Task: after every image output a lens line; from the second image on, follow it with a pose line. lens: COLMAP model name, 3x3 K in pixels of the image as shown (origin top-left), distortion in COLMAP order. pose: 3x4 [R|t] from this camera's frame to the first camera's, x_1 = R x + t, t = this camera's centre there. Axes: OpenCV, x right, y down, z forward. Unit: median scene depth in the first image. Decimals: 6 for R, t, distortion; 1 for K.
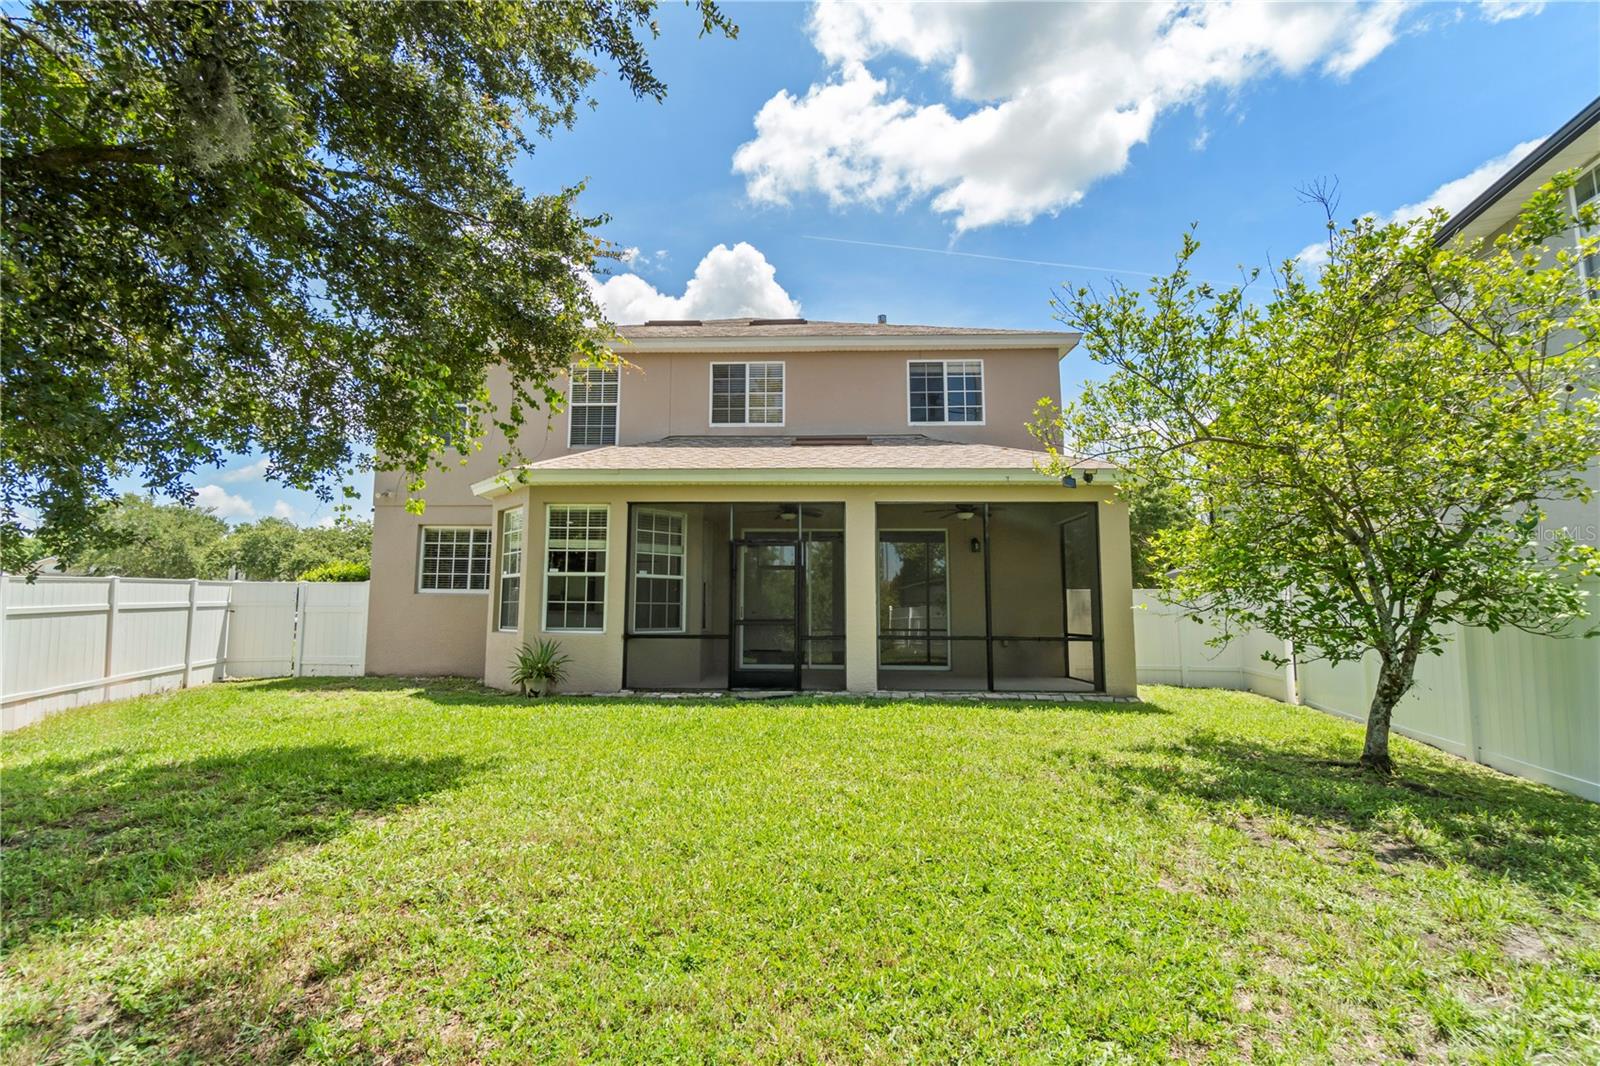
lens RADIAL K [[702.1, 0, 800.0], [0, 702.1, 550.6], [0, 0, 1]] dist [-0.008998, -0.000071]
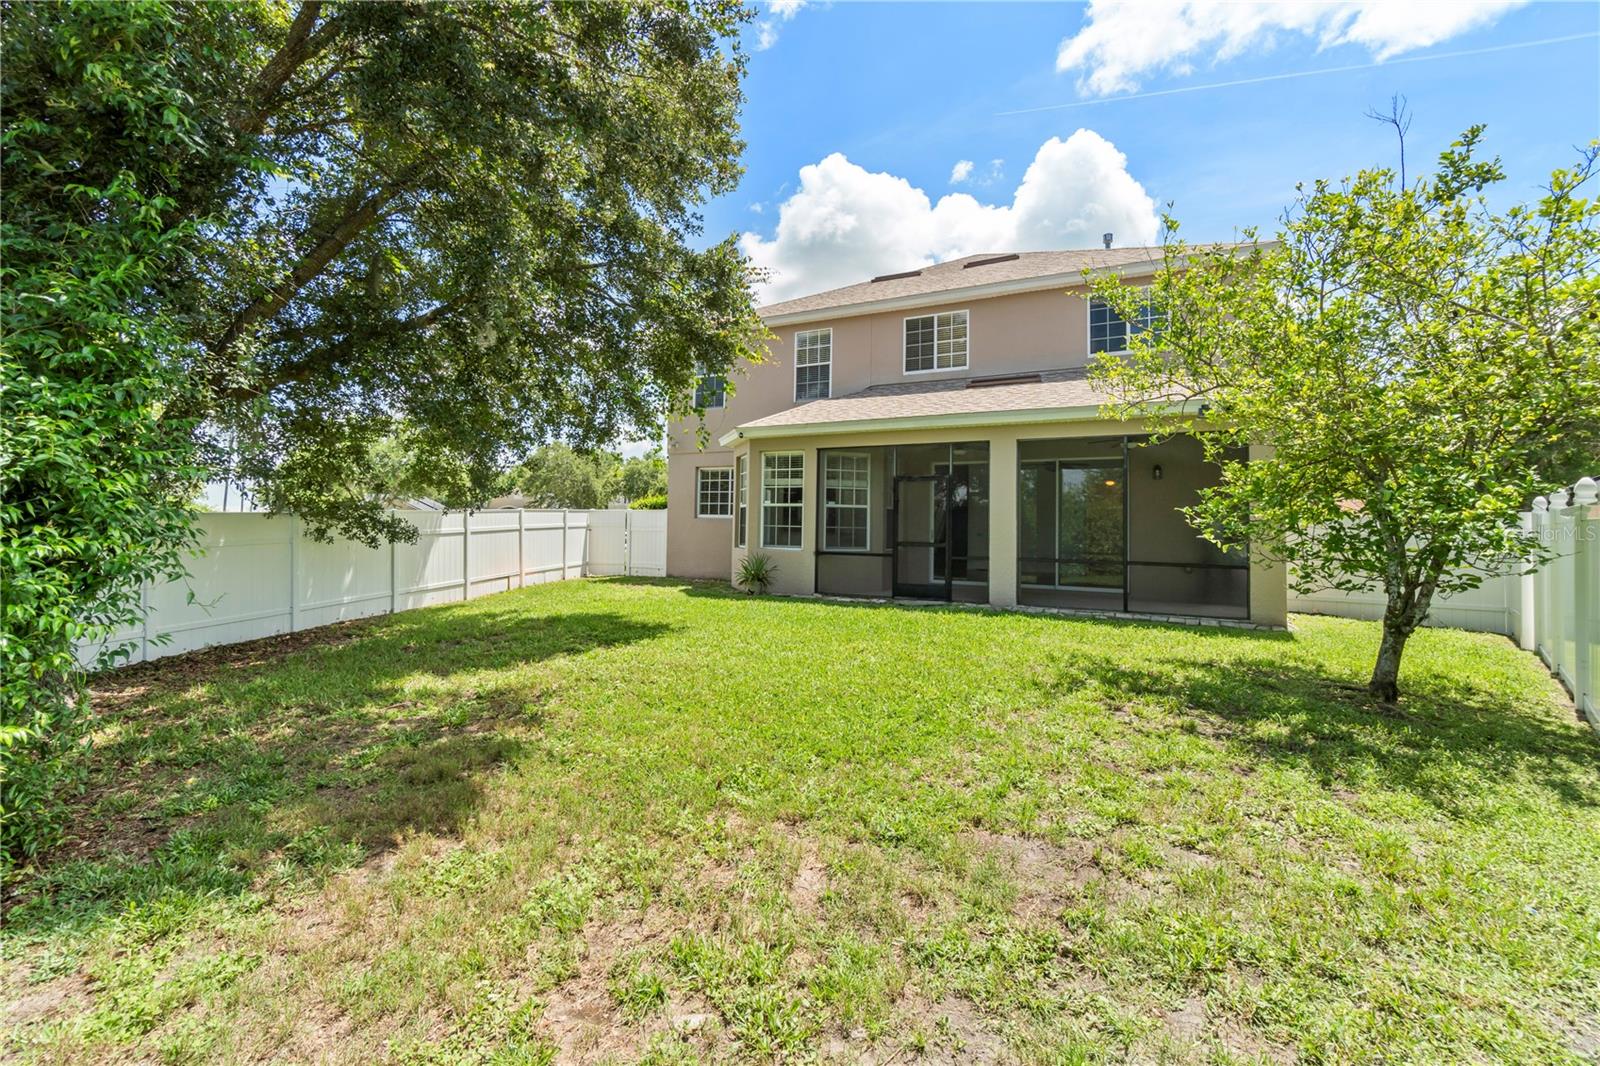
lens RADIAL K [[696.6, 0, 790.9], [0, 696.6, 522.1], [0, 0, 1]] dist [-0.001873, -0.000003]
pose [[0.899573, 0.005166, -0.436740, 0.263428], [0.027308, 0.997309, 0.068044, -0.022414], [0.435916, -0.073137, 0.897011, -0.165846]]
